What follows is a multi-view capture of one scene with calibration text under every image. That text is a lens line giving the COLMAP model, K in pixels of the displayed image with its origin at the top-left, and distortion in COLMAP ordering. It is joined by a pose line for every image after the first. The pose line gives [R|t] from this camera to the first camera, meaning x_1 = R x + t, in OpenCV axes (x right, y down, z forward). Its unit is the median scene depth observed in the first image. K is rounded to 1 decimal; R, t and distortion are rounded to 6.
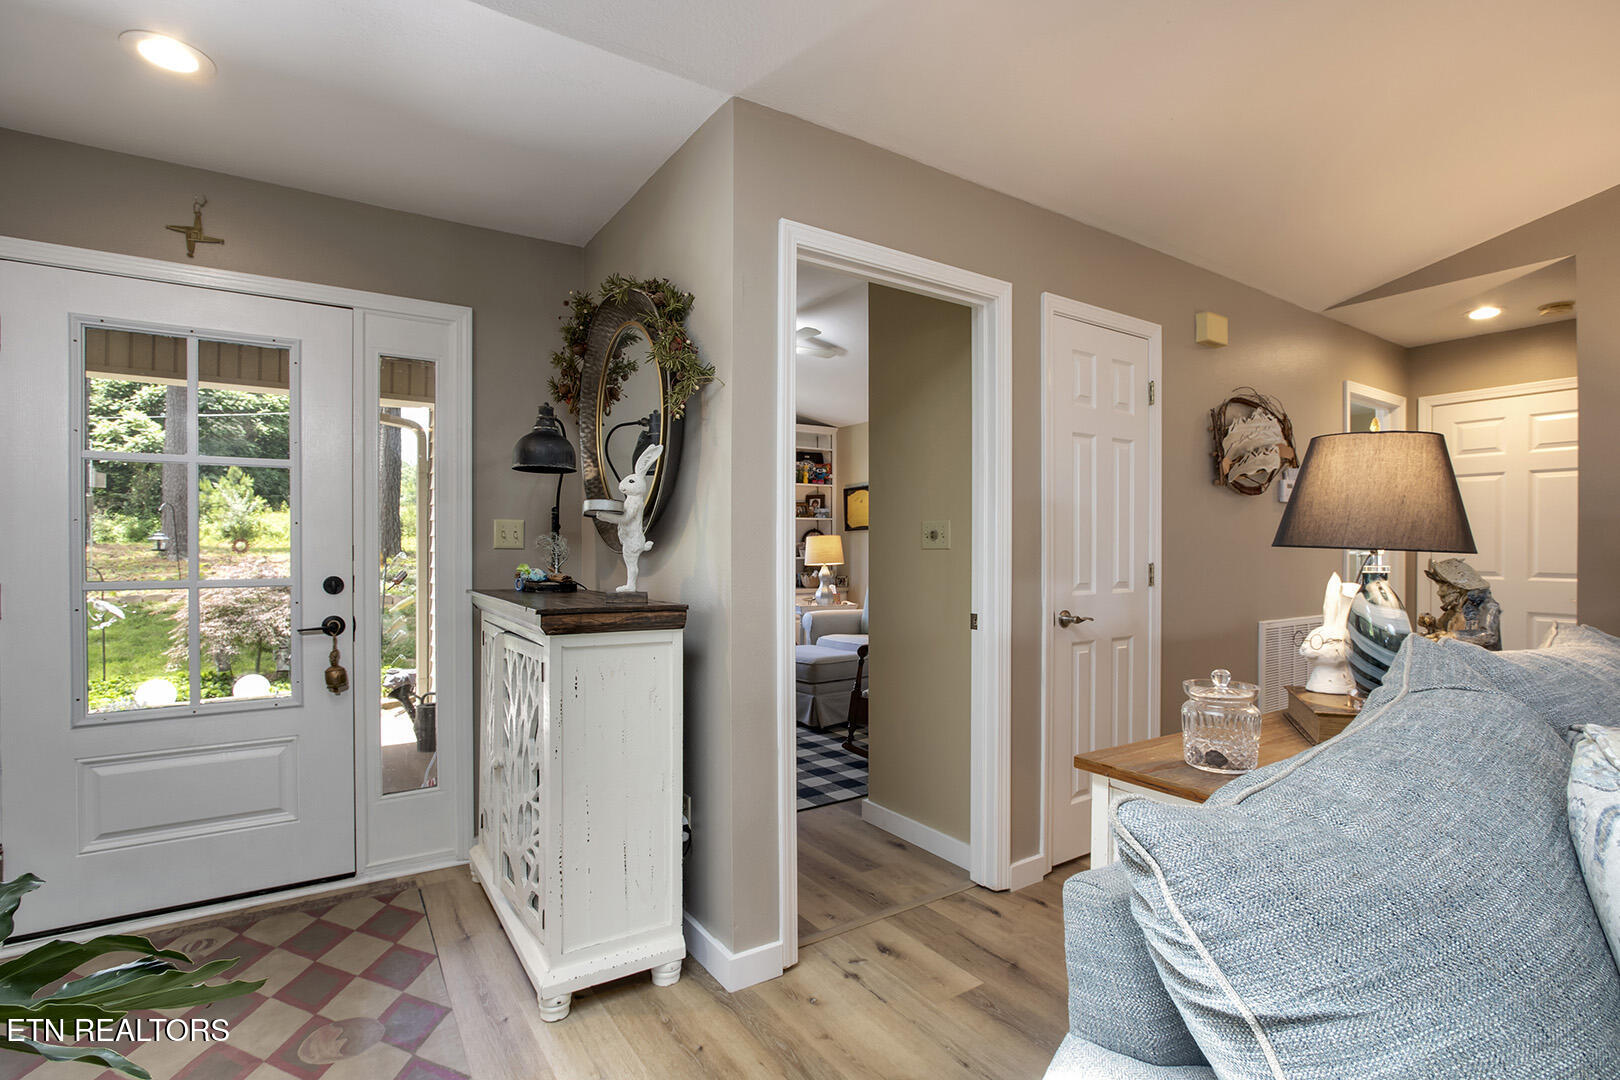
lens RADIAL K [[768.6, 0, 814.8], [0, 768.6, 552.4], [0, 0, 1]] dist [-0.019669, 0.000788]
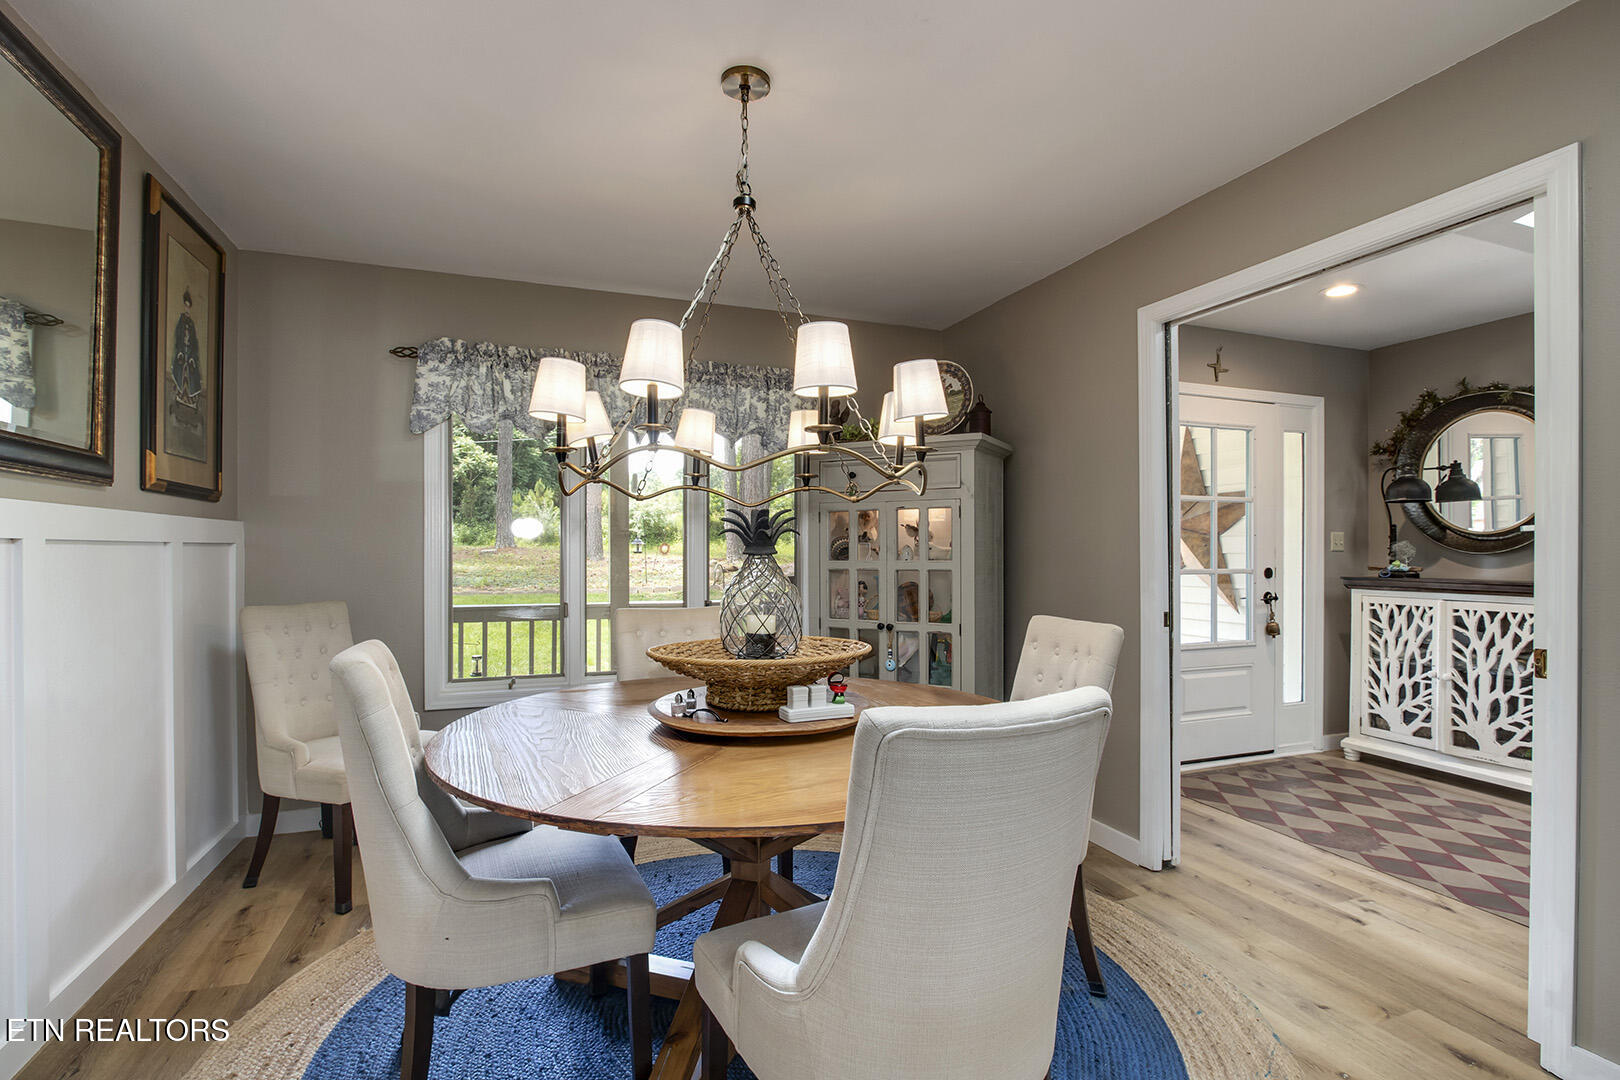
lens RADIAL K [[768.6, 0, 814.8], [0, 768.6, 552.4], [0, 0, 1]] dist [-0.019669, 0.000788]
pose [[0.970969, 0.004001, -0.239172, -1.175464], [-0.005529, 0.999968, -0.005718, 0.013115], [0.239142, 0.006875, 0.970960, -0.821984]]
